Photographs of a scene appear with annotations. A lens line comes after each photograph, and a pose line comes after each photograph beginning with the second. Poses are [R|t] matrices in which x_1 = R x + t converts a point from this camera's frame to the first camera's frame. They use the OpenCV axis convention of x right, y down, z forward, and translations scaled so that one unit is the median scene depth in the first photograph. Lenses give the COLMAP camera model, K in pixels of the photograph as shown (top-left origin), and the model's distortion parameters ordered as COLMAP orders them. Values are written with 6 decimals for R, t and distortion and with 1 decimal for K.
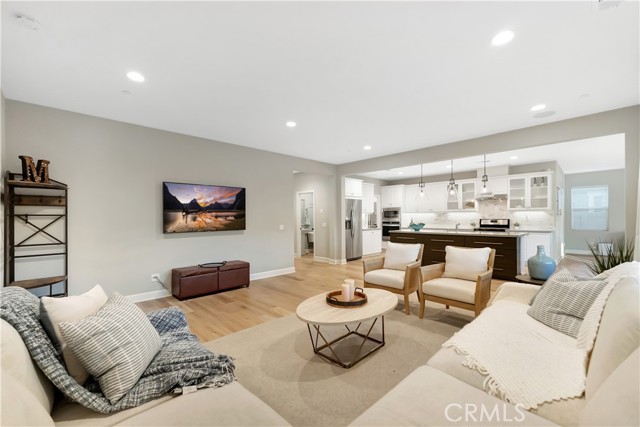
lens RADIAL K [[273.1, 0, 323.4], [0, 273.1, 208.5], [0, 0, 1]] dist [0.006580, -0.000738]
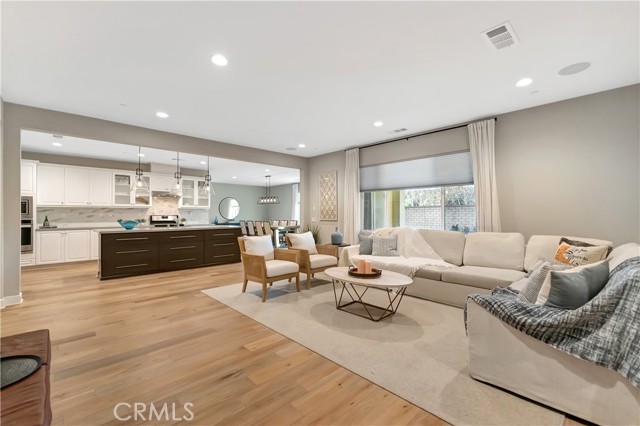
lens RADIAL K [[273.1, 0, 321.7], [0, 273.1, 212.4], [0, 0, 1]] dist [0.006580, -0.000738]
pose [[0.012930, 0.013627, 0.999824, -0.413203], [-0.029062, 0.999490, -0.013246, 0.025784], [-0.999494, -0.028886, 0.013320, 0.417536]]
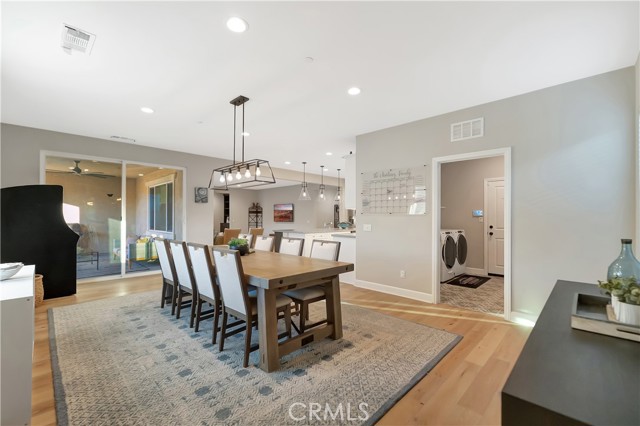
lens RADIAL K [[273.1, 0, 324.6], [0, 273.1, 214.7], [0, 0, 1]] dist [0.006580, -0.000738]
pose [[0.030219, -0.003401, -0.999538, 1.432033], [0.030706, 0.999525, -0.002472, 0.022306], [0.999072, -0.030617, 0.030309, 0.836610]]
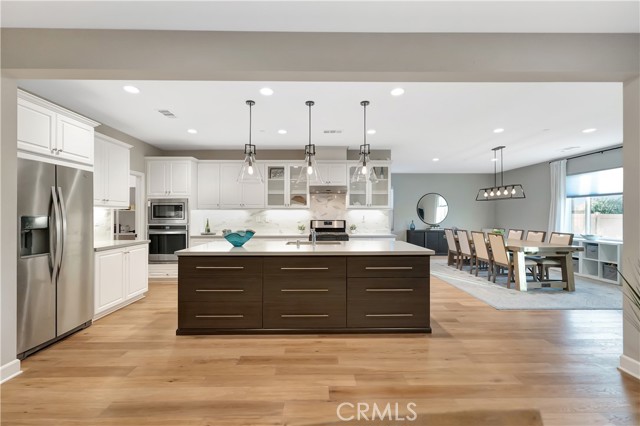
lens RADIAL K [[273.1, 0, 317.2], [0, 273.1, 217.7], [0, 0, 1]] dist [0.006580, -0.000738]
pose [[0.700973, 0.000086, 0.713187, 0.091483], [-0.026834, 0.999295, 0.026255, 0.014722], [-0.712682, -0.037542, 0.700482, 0.537174]]
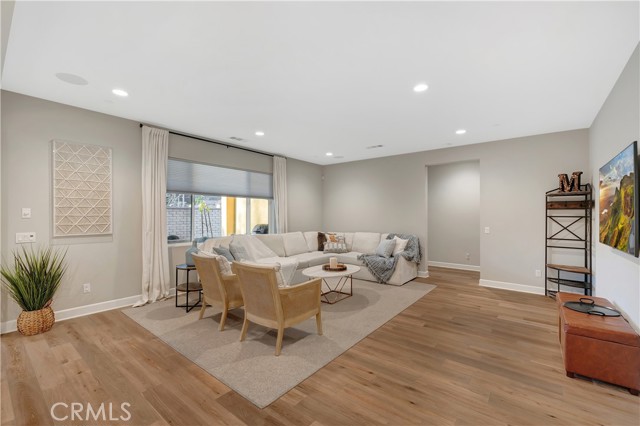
lens RADIAL K [[273.1, 0, 320.9], [0, 273.1, 216.7], [0, 0, 1]] dist [0.006580, -0.000738]
pose [[-0.993897, 0.004343, -0.110225, 0.114969], [0.007168, 0.999656, -0.025241, 0.021281], [0.110078, -0.025877, -0.993586, 0.919916]]
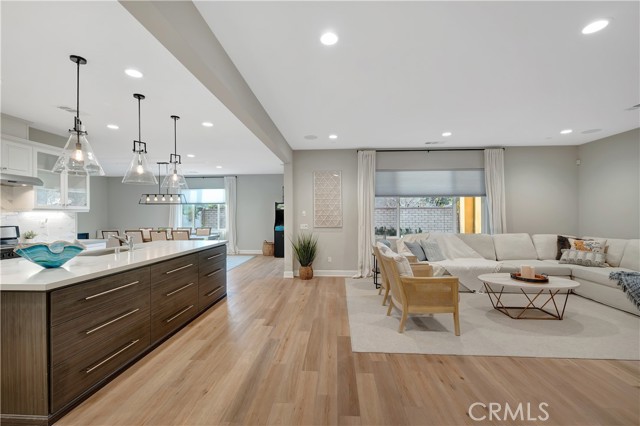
lens RADIAL K [[273.1, 0, 319.8], [0, 273.1, 214.2], [0, 0, 1]] dist [0.006580, -0.000738]
pose [[-0.662450, 0.009856, 0.749041, -0.090528], [-0.014506, 0.999557, -0.025981, 0.022899], [-0.748966, -0.028077, -0.662014, 0.930217]]
